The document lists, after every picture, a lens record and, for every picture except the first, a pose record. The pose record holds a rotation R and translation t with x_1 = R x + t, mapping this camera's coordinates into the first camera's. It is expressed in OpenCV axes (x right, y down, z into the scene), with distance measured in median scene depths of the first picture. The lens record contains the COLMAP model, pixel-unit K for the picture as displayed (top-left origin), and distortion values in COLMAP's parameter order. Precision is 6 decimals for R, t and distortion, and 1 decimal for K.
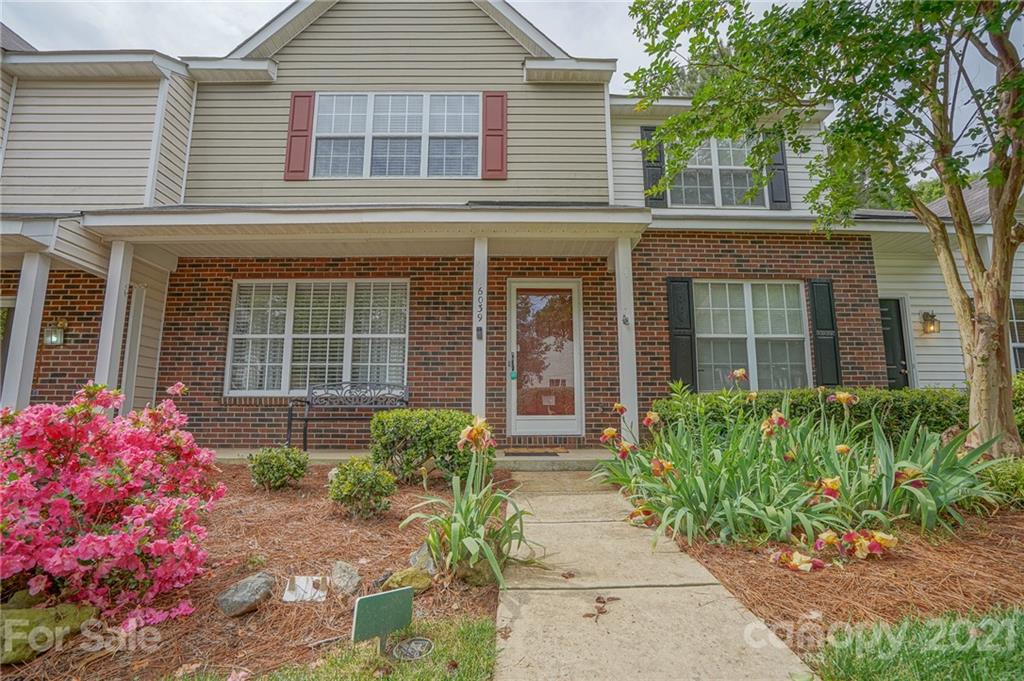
lens RADIAL K [[482.3, 0, 508.2], [0, 482.3, 347.2], [0, 0, 1]] dist [-0.064767, 0.028413]
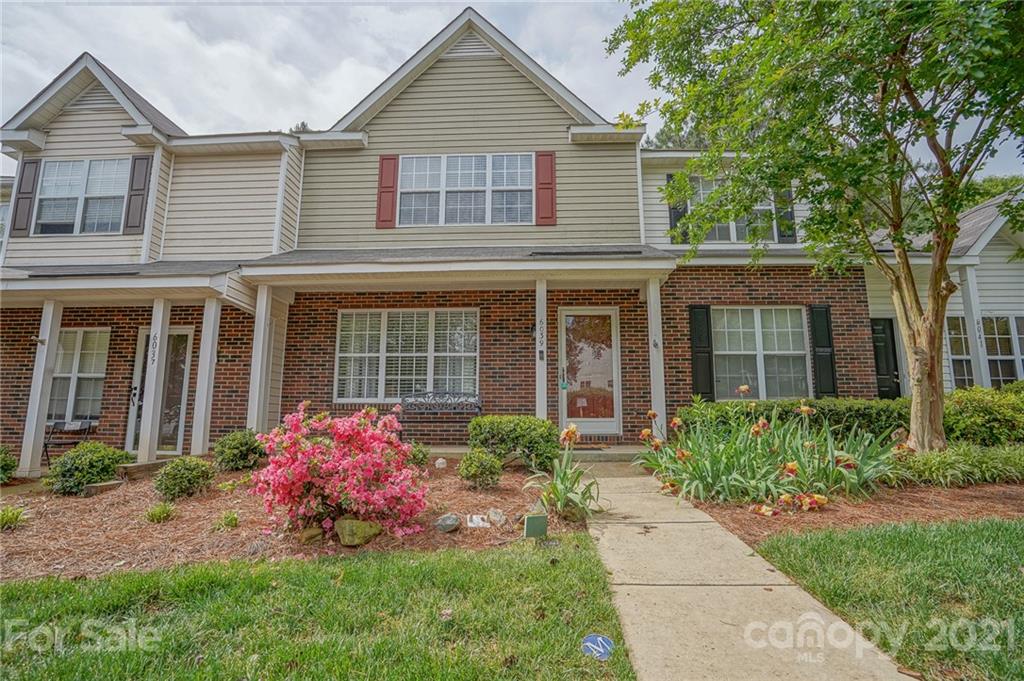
lens RADIAL K [[482.3, 0, 508.2], [0, 482.3, 347.2], [0, 0, 1]] dist [-0.064767, 0.028413]
pose [[0.998735, -0.004732, -0.050056, -0.069680], [0.004854, 0.999986, 0.002320, -0.044617], [0.050044, -0.002560, 0.998744, -0.243861]]
